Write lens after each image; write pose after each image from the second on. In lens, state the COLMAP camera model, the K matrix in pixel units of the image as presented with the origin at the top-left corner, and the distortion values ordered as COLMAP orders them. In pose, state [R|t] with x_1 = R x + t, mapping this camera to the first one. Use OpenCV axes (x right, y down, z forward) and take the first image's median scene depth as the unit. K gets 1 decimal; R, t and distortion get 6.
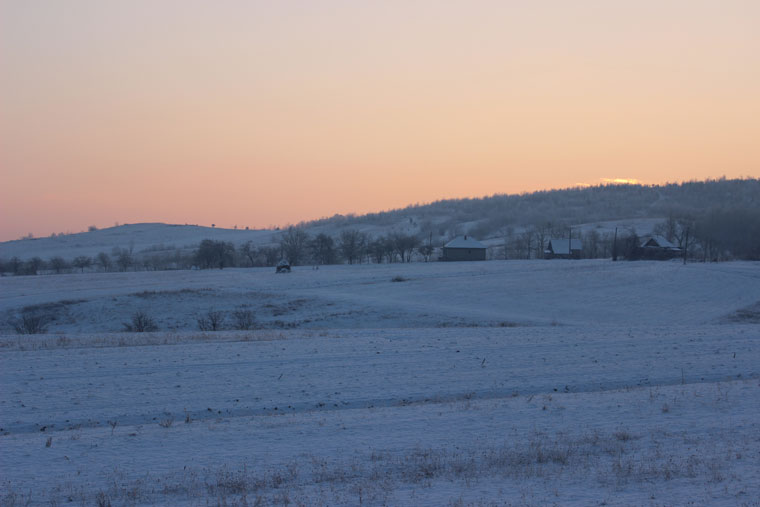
lens RADIAL K [[1506.7, 0, 381.1], [0, 1506.7, 252.9], [0, 0, 1]] dist [0.028169, 0.000000]
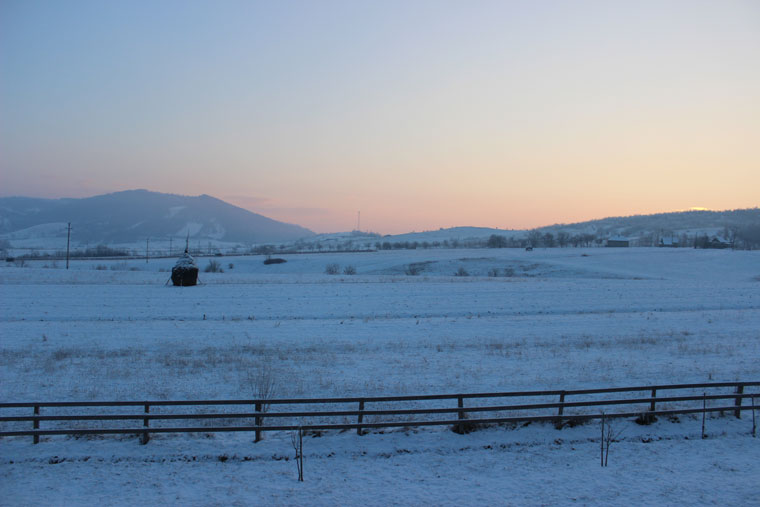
lens RADIAL K [[1506.7, 0, 379.9], [0, 1506.7, 253.1], [0, 0, 1]] dist [0.028169, 0.000000]
pose [[0.952100, 0.023329, -0.304895, 0.390473], [-0.017343, 0.999600, 0.022329, -0.028052], [0.305294, -0.015972, 0.952124, -1.109615]]
